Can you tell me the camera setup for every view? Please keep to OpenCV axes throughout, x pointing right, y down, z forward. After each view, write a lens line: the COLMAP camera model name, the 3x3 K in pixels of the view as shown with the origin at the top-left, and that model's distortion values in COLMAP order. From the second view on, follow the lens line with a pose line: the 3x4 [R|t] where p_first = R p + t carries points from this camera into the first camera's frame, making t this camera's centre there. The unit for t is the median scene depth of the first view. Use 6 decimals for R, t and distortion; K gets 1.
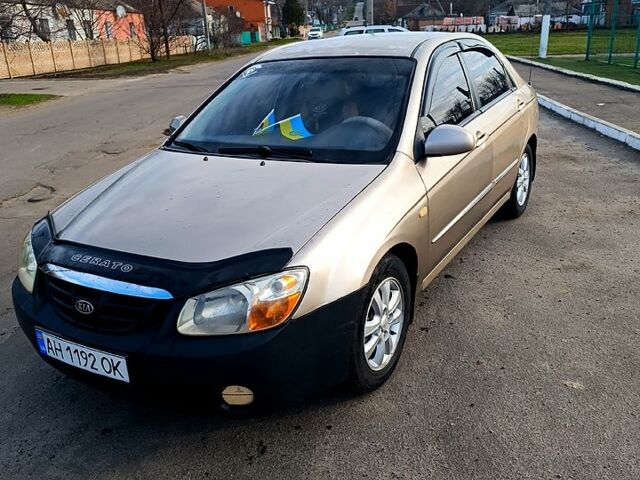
lens RADIAL K [[580.1, 0, 322.0], [0, 580.1, 238.8], [0, 0, 1]] dist [0.062453, -0.088255]
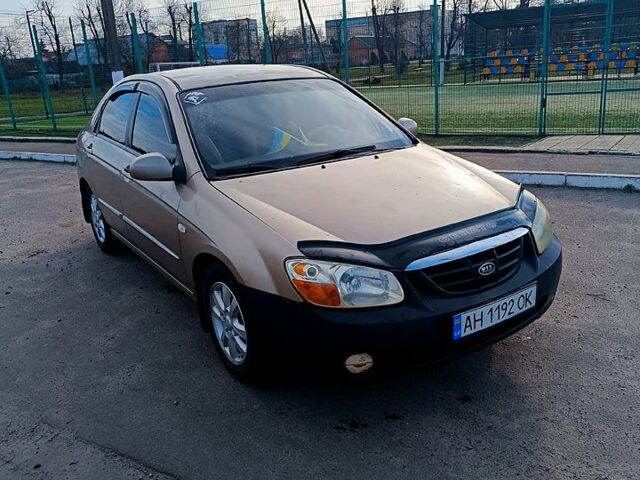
lens RADIAL K [[580.1, 0, 322.0], [0, 580.1, 238.8], [0, 0, 1]] dist [0.062453, -0.088255]
pose [[0.453486, -0.243260, 0.857423, -1.445207], [0.339083, 0.936777, 0.086435, -0.137839], [-0.824241, 0.251540, 0.507301, 0.649982]]
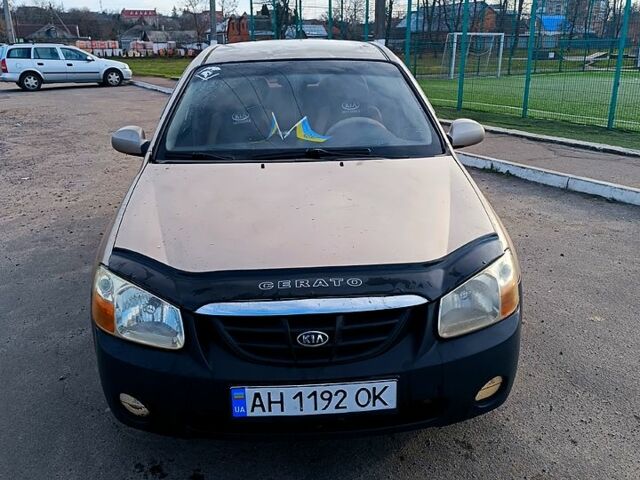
lens RADIAL K [[580.1, 0, 322.0], [0, 580.1, 238.8], [0, 0, 1]] dist [0.062453, -0.088255]
pose [[0.841596, -0.138579, 0.522027, -0.775266], [0.158414, 0.987350, 0.006715, -0.025898], [-0.516354, 0.077045, 0.852903, 0.268159]]
